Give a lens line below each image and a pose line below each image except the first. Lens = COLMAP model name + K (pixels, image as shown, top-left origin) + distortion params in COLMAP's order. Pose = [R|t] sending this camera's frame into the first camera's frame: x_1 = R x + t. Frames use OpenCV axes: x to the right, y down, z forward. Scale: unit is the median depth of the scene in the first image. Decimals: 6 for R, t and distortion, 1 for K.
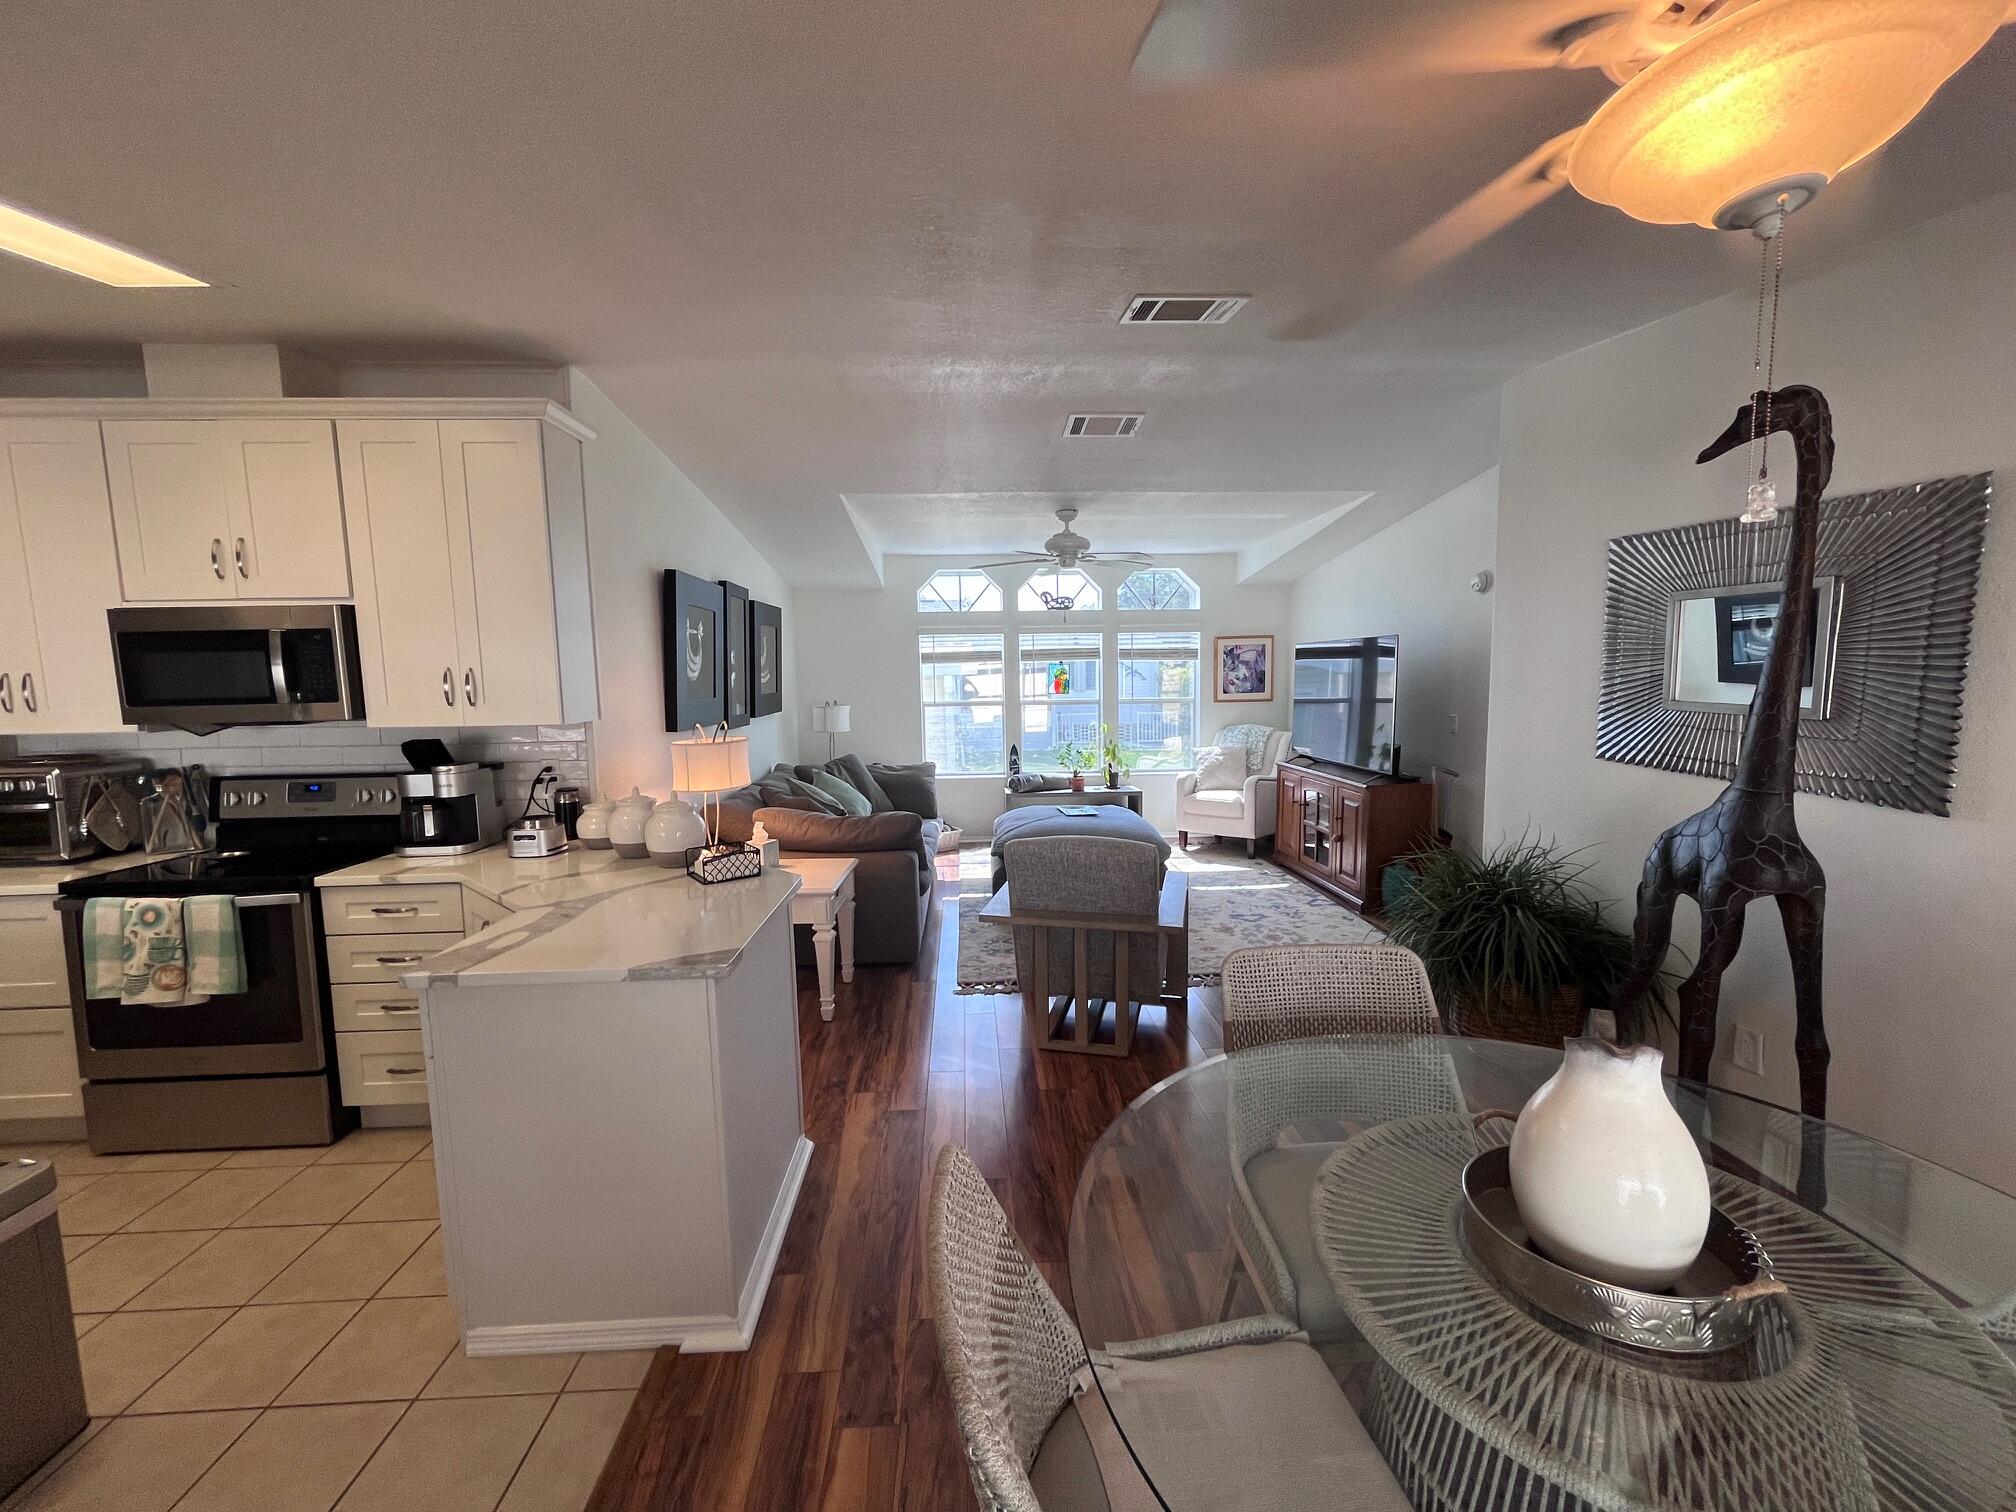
lens RADIAL K [[818.5, 0, 1005.8], [0, 818.5, 756.4], [0, 0, 1]] dist [-0.004445, 0.000069]
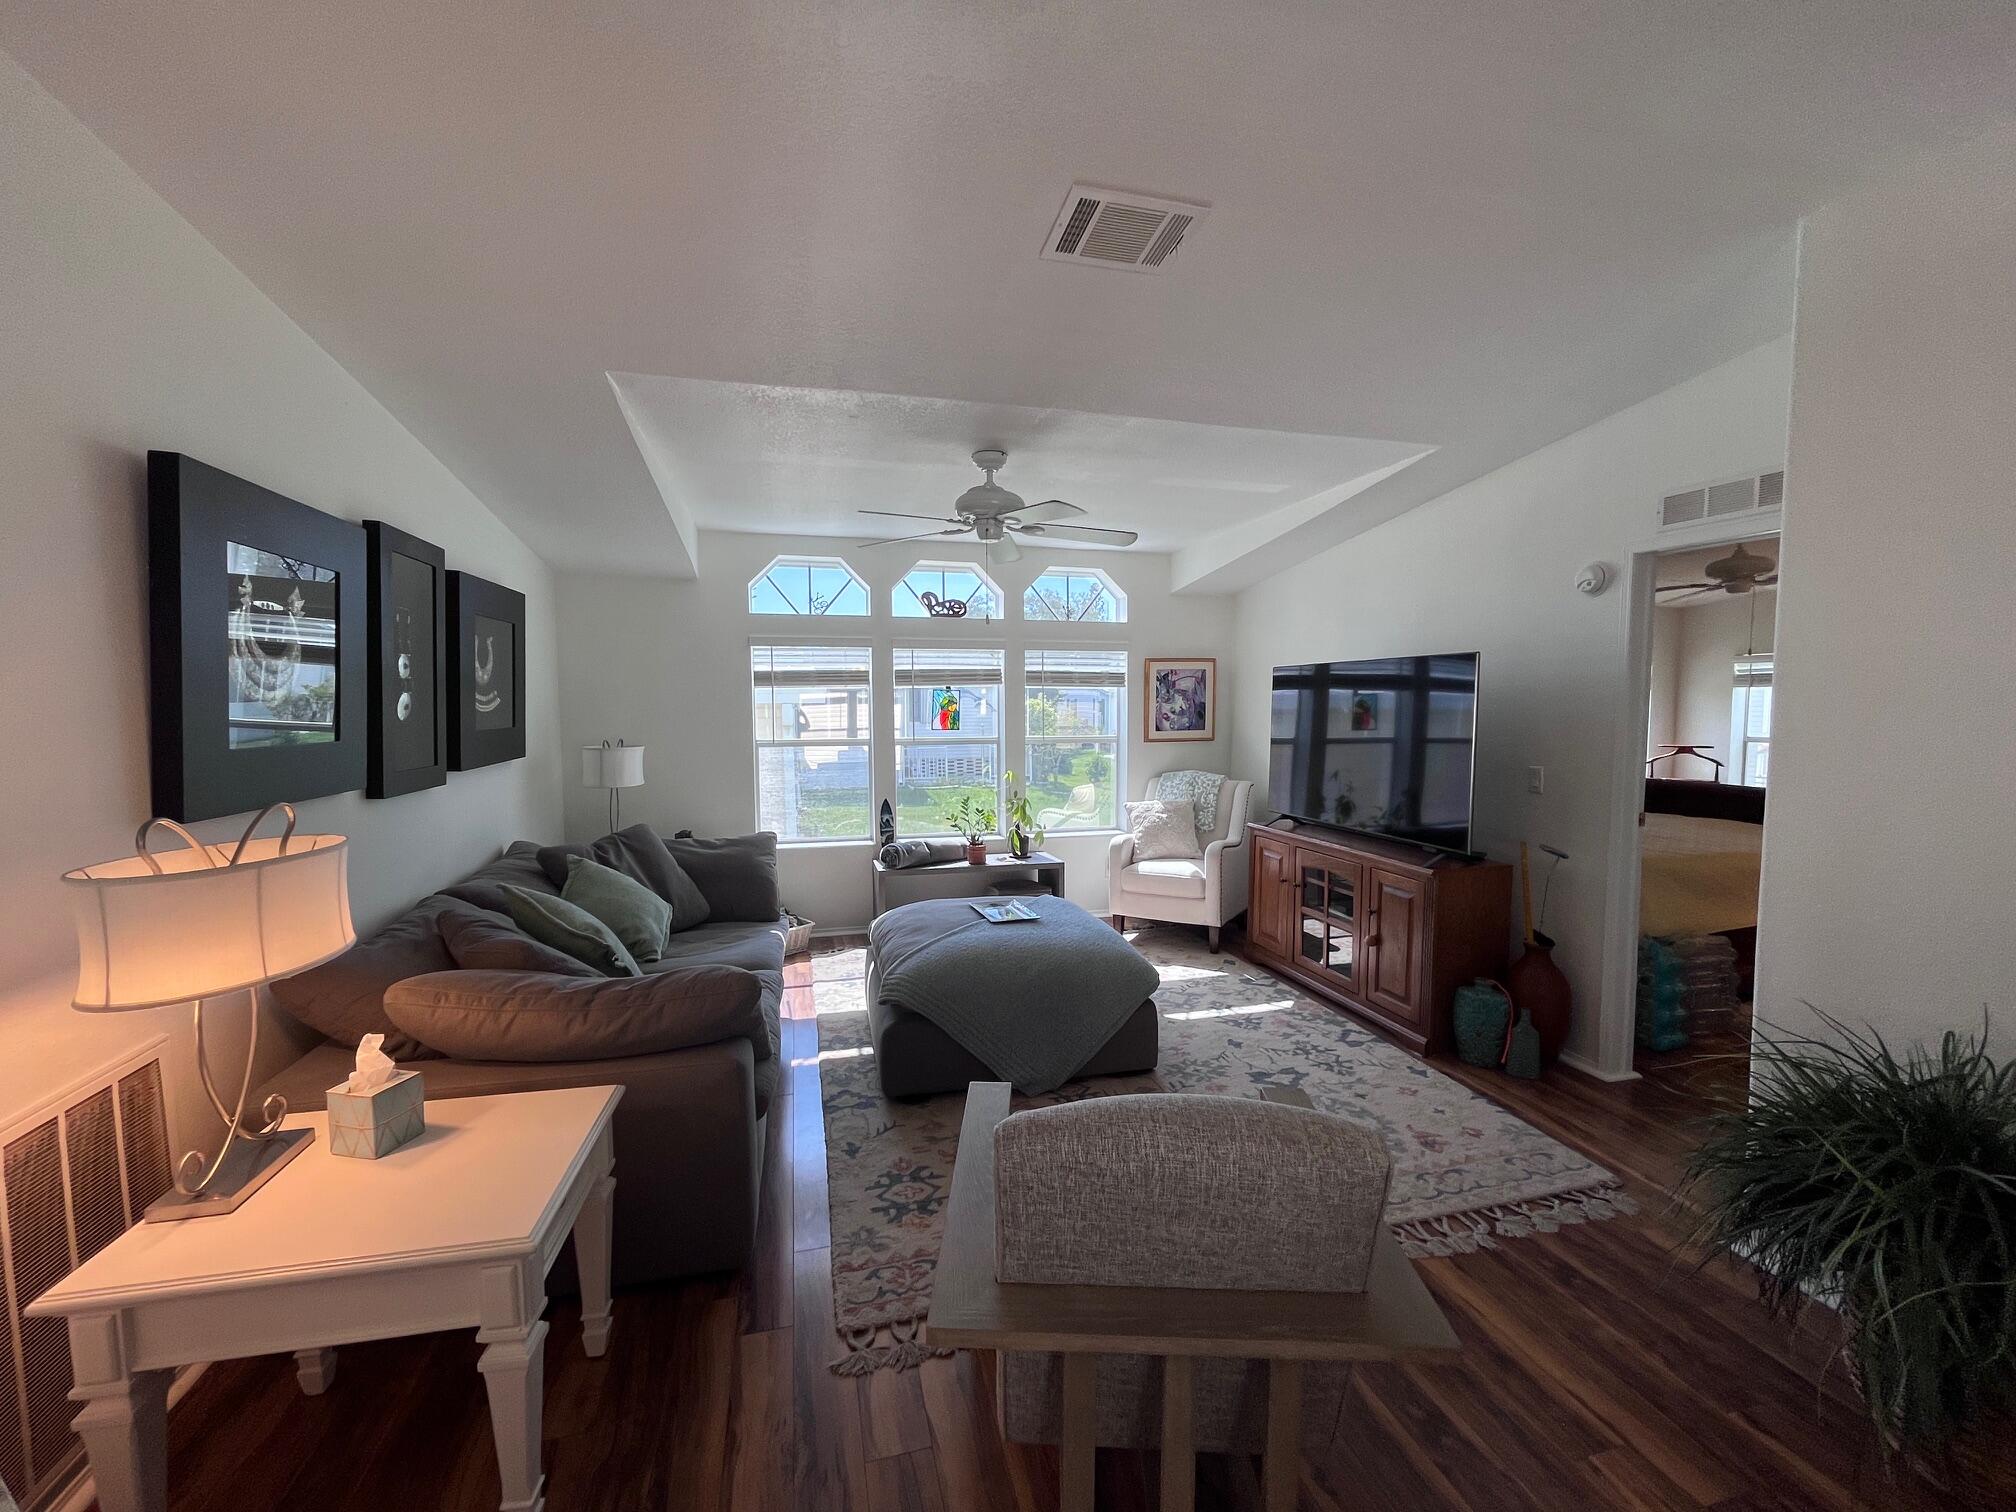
lens RADIAL K [[818.5, 0, 1005.8], [0, 818.5, 756.4], [0, 0, 1]] dist [-0.004445, 0.000069]
pose [[0.979635, -0.000578, 0.200787, -0.049039], [0.008033, 0.999308, -0.036317, -0.039116], [-0.200627, 0.037191, 0.978961, 0.409607]]
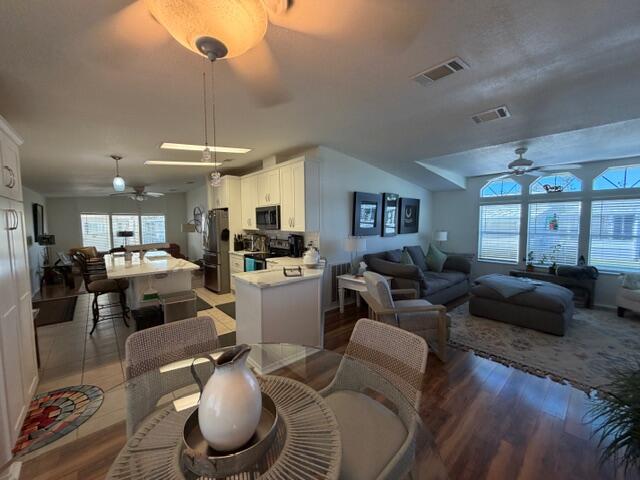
lens RADIAL K [[255.2, 0, 320.0], [0, 255.2, 240.0], [0, 0, 1]] dist [0.009726, -0.000016]
pose [[0.621015, 0.065875, -0.781025, 0.338042], [-0.086086, 0.996166, 0.015572, -0.012854], [0.779057, 0.057565, 0.624305, 0.141515]]
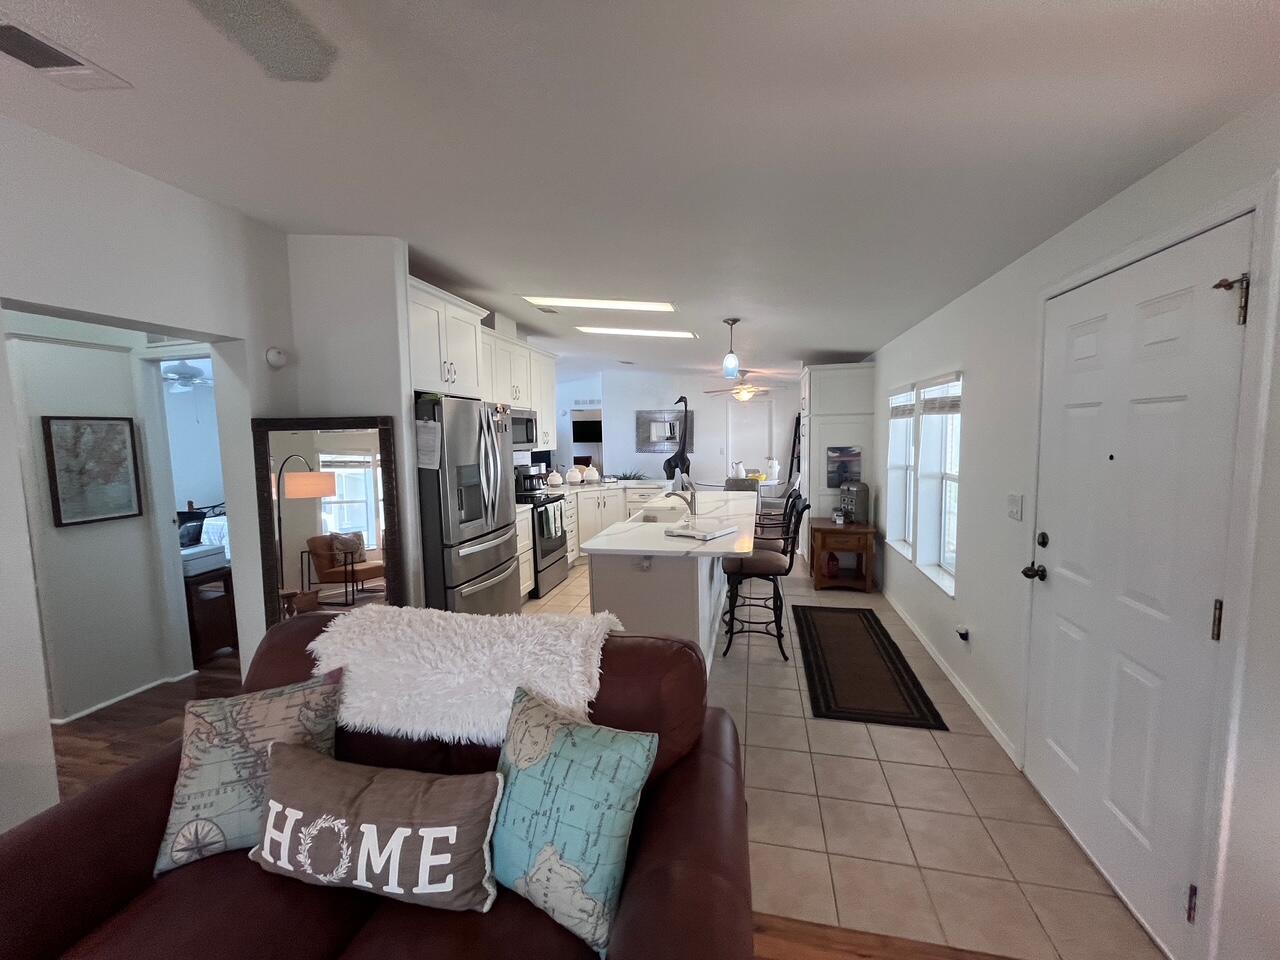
lens RADIAL K [[519.7, 0, 638.6], [0, 519.7, 480.2], [0, 0, 1]] dist [-0.004445, 0.000069]
pose [[0.272747, -0.076053, 0.959075, -1.546451], [0.115802, 0.992218, 0.045748, 0.017246], [-0.955091, 0.098585, 0.279431, 0.060364]]
